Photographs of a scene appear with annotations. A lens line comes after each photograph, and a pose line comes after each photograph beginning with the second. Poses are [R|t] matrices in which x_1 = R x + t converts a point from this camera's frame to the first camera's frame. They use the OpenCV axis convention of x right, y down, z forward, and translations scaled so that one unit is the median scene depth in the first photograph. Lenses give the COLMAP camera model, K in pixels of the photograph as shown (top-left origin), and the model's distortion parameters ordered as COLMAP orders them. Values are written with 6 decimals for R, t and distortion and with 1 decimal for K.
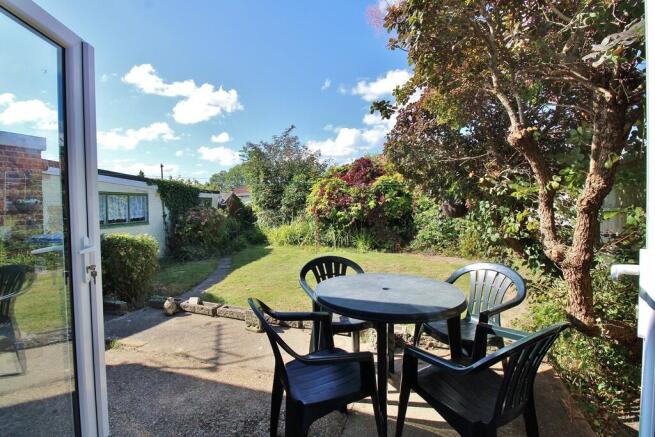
lens RADIAL K [[304.4, 0, 327.5], [0, 304.4, 218.5], [0, 0, 1]] dist [0.000083, -0.014024]
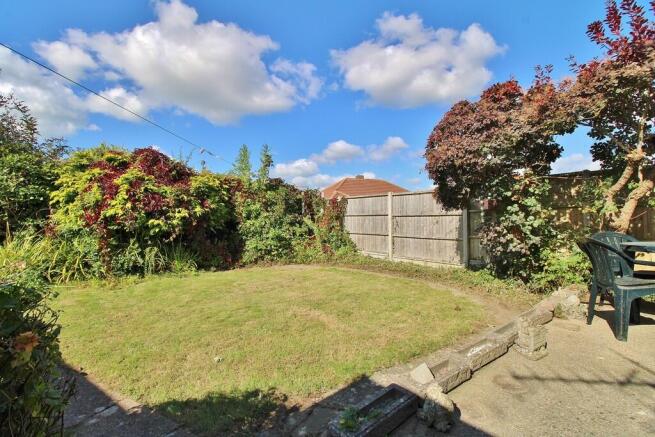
lens RADIAL K [[304.4, 0, 327.5], [0, 304.4, 218.5], [0, 0, 1]] dist [0.000083, -0.014024]
pose [[0.502273, 0.015486, 0.864570, -0.349596], [0.040228, 0.998339, -0.041253, 0.017820], [-0.863773, 0.055501, 0.500816, 0.334350]]
